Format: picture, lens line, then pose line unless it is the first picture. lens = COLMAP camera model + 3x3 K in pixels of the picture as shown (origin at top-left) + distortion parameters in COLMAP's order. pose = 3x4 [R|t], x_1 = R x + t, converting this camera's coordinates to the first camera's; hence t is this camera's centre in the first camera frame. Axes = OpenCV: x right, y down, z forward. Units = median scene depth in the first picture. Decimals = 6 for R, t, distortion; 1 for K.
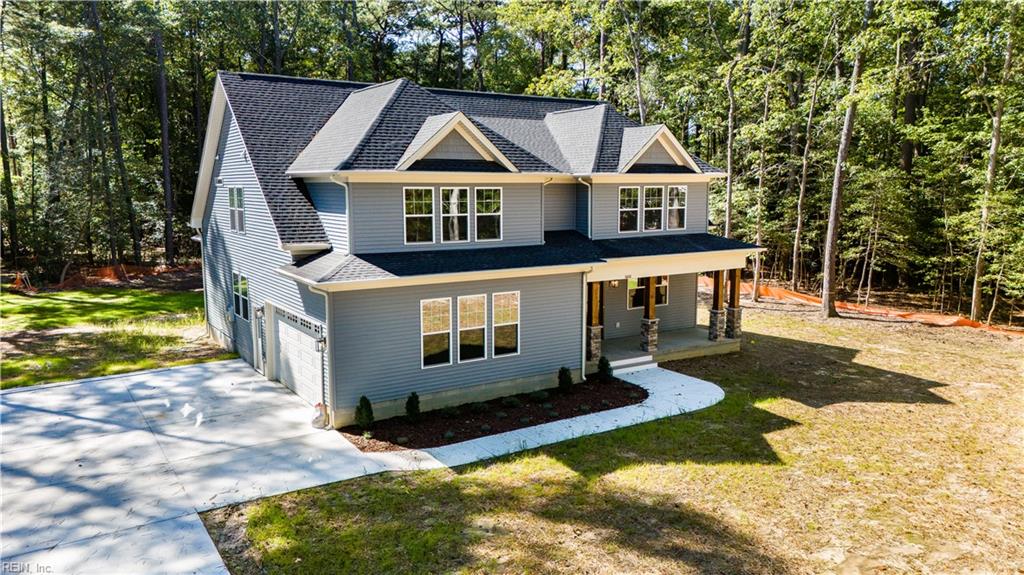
lens RADIAL K [[757.4, 0, 512.0], [0, 757.4, 287.5], [0, 0, 1]] dist [0.086157, -0.003343]
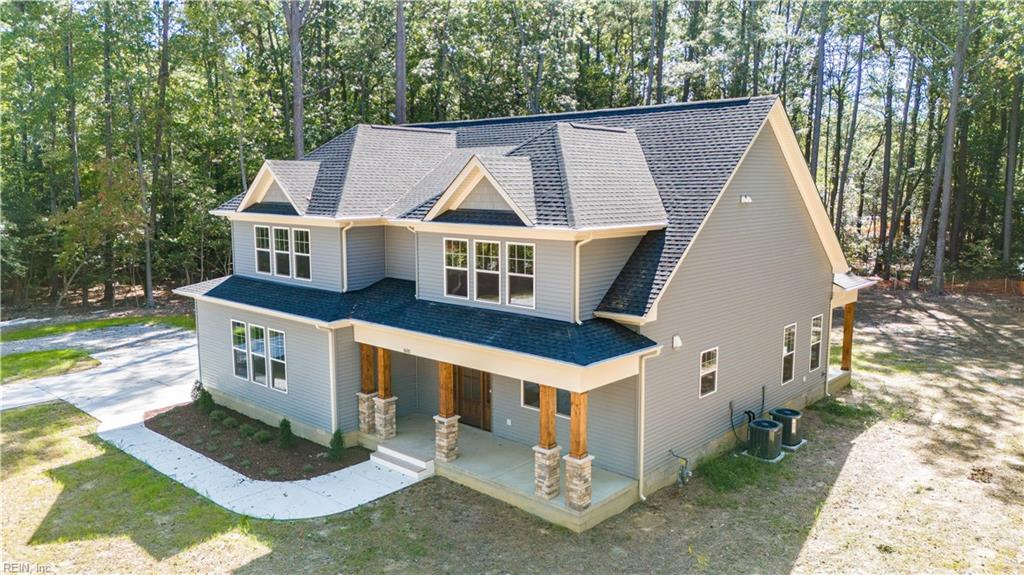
lens RADIAL K [[757.4, 0, 512.0], [0, 757.4, 287.5], [0, 0, 1]] dist [0.086157, -0.003343]
pose [[0.253751, 0.131820, -0.958245, 1.079659], [-0.135292, 0.985769, 0.099780, -0.200772], [0.957761, 0.104324, 0.267974, 1.025837]]
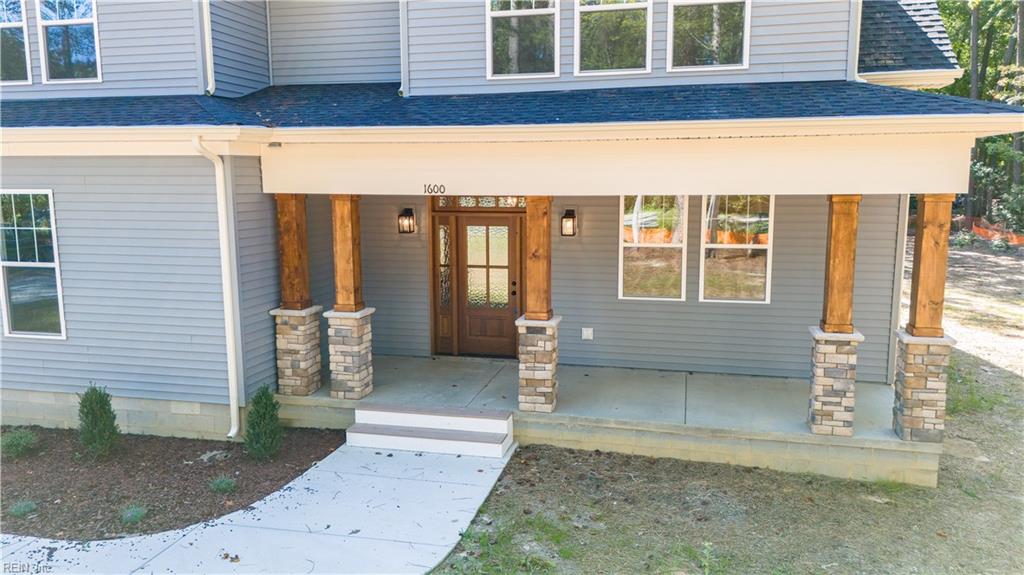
lens RADIAL K [[754.4, 0, 512.0], [0, 754.4, 287.5], [0, 0, 1]] dist [0.050469, -0.002493]
pose [[0.688003, 0.098037, -0.719055, 0.512276], [-0.096721, 0.994381, 0.043031, 0.015552], [0.719233, 0.039942, 0.693620, 0.902001]]
